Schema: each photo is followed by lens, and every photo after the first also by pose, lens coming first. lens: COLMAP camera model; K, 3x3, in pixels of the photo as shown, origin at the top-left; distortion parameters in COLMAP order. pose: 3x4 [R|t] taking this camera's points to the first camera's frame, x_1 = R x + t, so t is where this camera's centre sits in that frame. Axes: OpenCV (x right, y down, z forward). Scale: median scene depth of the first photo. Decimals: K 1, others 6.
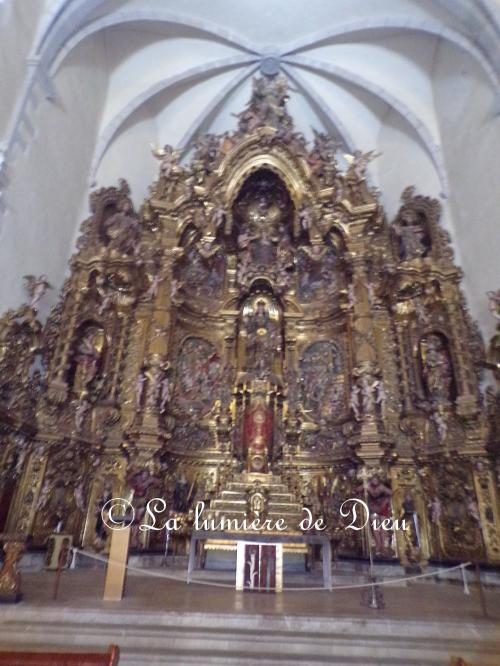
lens RADIAL K [[448.0, 0, 243.9], [0, 448.0, 330.4], [0, 0, 1]] dist [-0.009059, 0.017243]
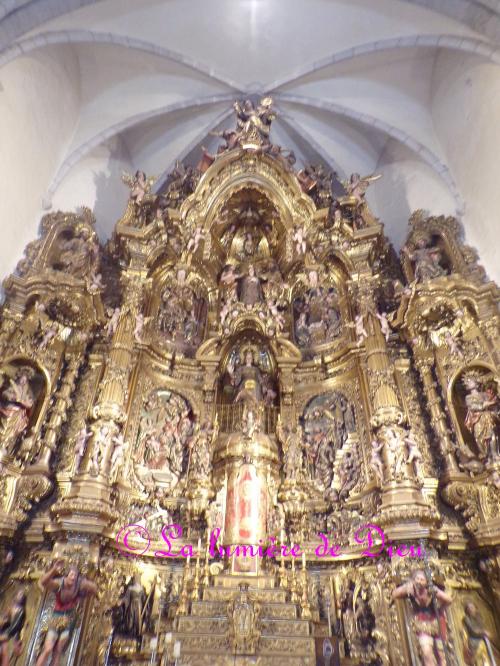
lens RADIAL K [[448.0, 0, 243.9], [0, 448.0, 330.4], [0, 0, 1]] dist [-0.009059, 0.017243]
pose [[0.999883, -0.012676, 0.008578, 0.025671], [0.014258, 0.975175, -0.220974, 0.097364], [-0.005564, 0.221071, 0.975242, 0.221478]]
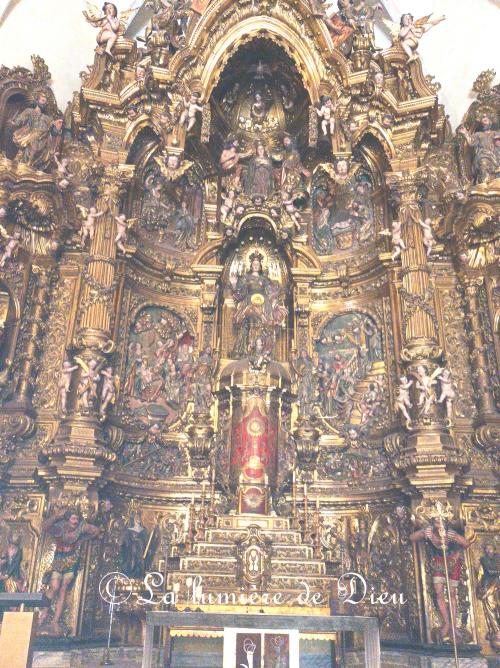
lens RADIAL K [[617.4, 0, 245.6], [0, 617.4, 333.1], [0, 0, 1]] dist [0.034374, -0.014700]
pose [[0.999563, -0.005089, 0.029107, -0.004574], [0.004440, 0.999741, 0.022305, 0.037337], [-0.029213, -0.022166, 0.999327, 0.110650]]
